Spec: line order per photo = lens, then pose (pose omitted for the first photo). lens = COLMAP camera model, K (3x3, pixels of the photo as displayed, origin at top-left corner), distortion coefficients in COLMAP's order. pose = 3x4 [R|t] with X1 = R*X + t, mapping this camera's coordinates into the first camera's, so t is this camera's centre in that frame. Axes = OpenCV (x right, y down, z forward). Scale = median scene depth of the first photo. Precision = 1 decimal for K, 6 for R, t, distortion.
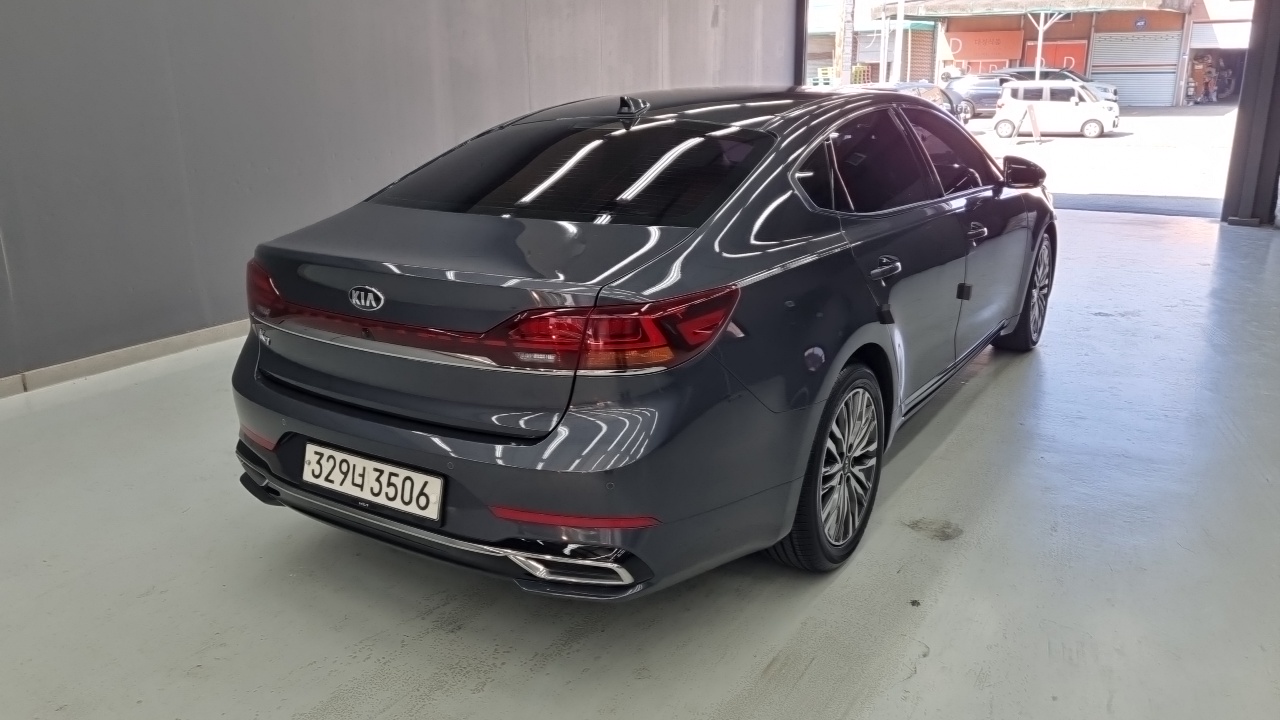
lens RADIAL K [[971.3, 0, 642.8], [0, 971.3, 387.2], [0, 0, 1]] dist [0.001156, -0.006680]
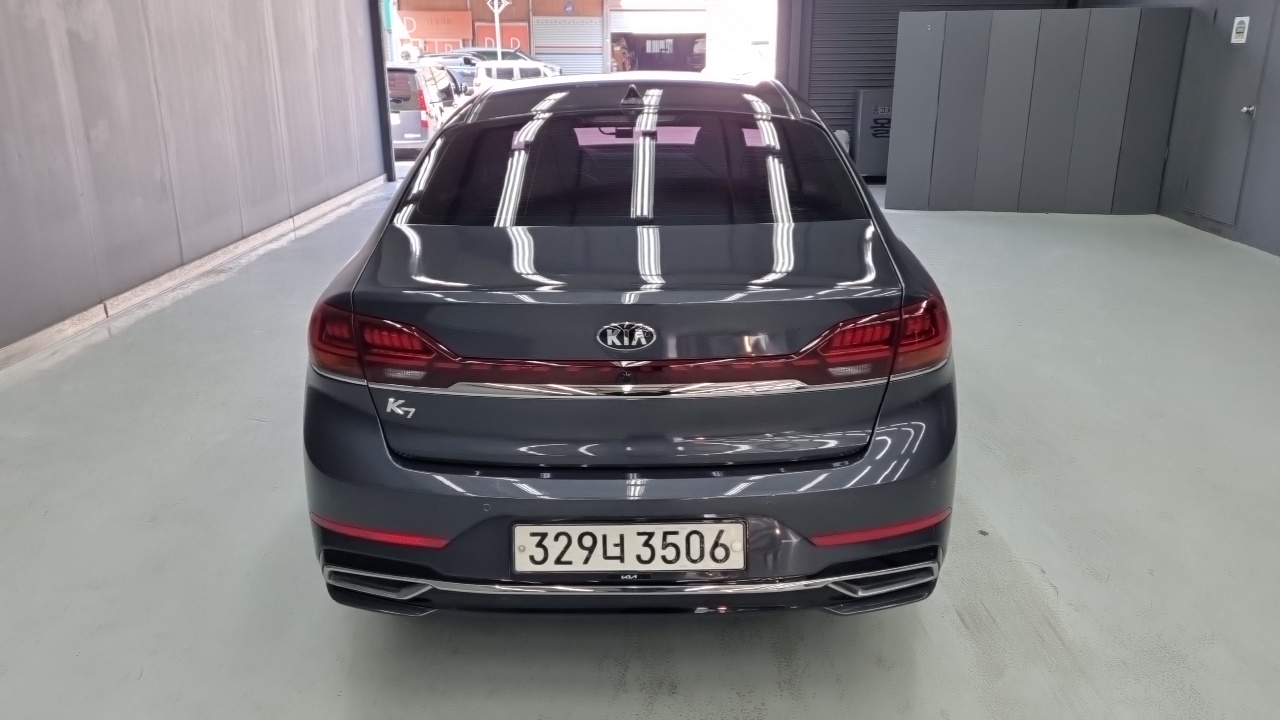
lens RADIAL K [[971.3, 0, 642.8], [0, 971.3, 387.2], [0, 0, 1]] dist [0.001156, -0.006680]
pose [[0.834480, -0.168693, 0.524582, -0.678548], [0.157347, 0.985299, 0.066548, -0.095645], [-0.528096, 0.027009, 0.848755, 0.260878]]
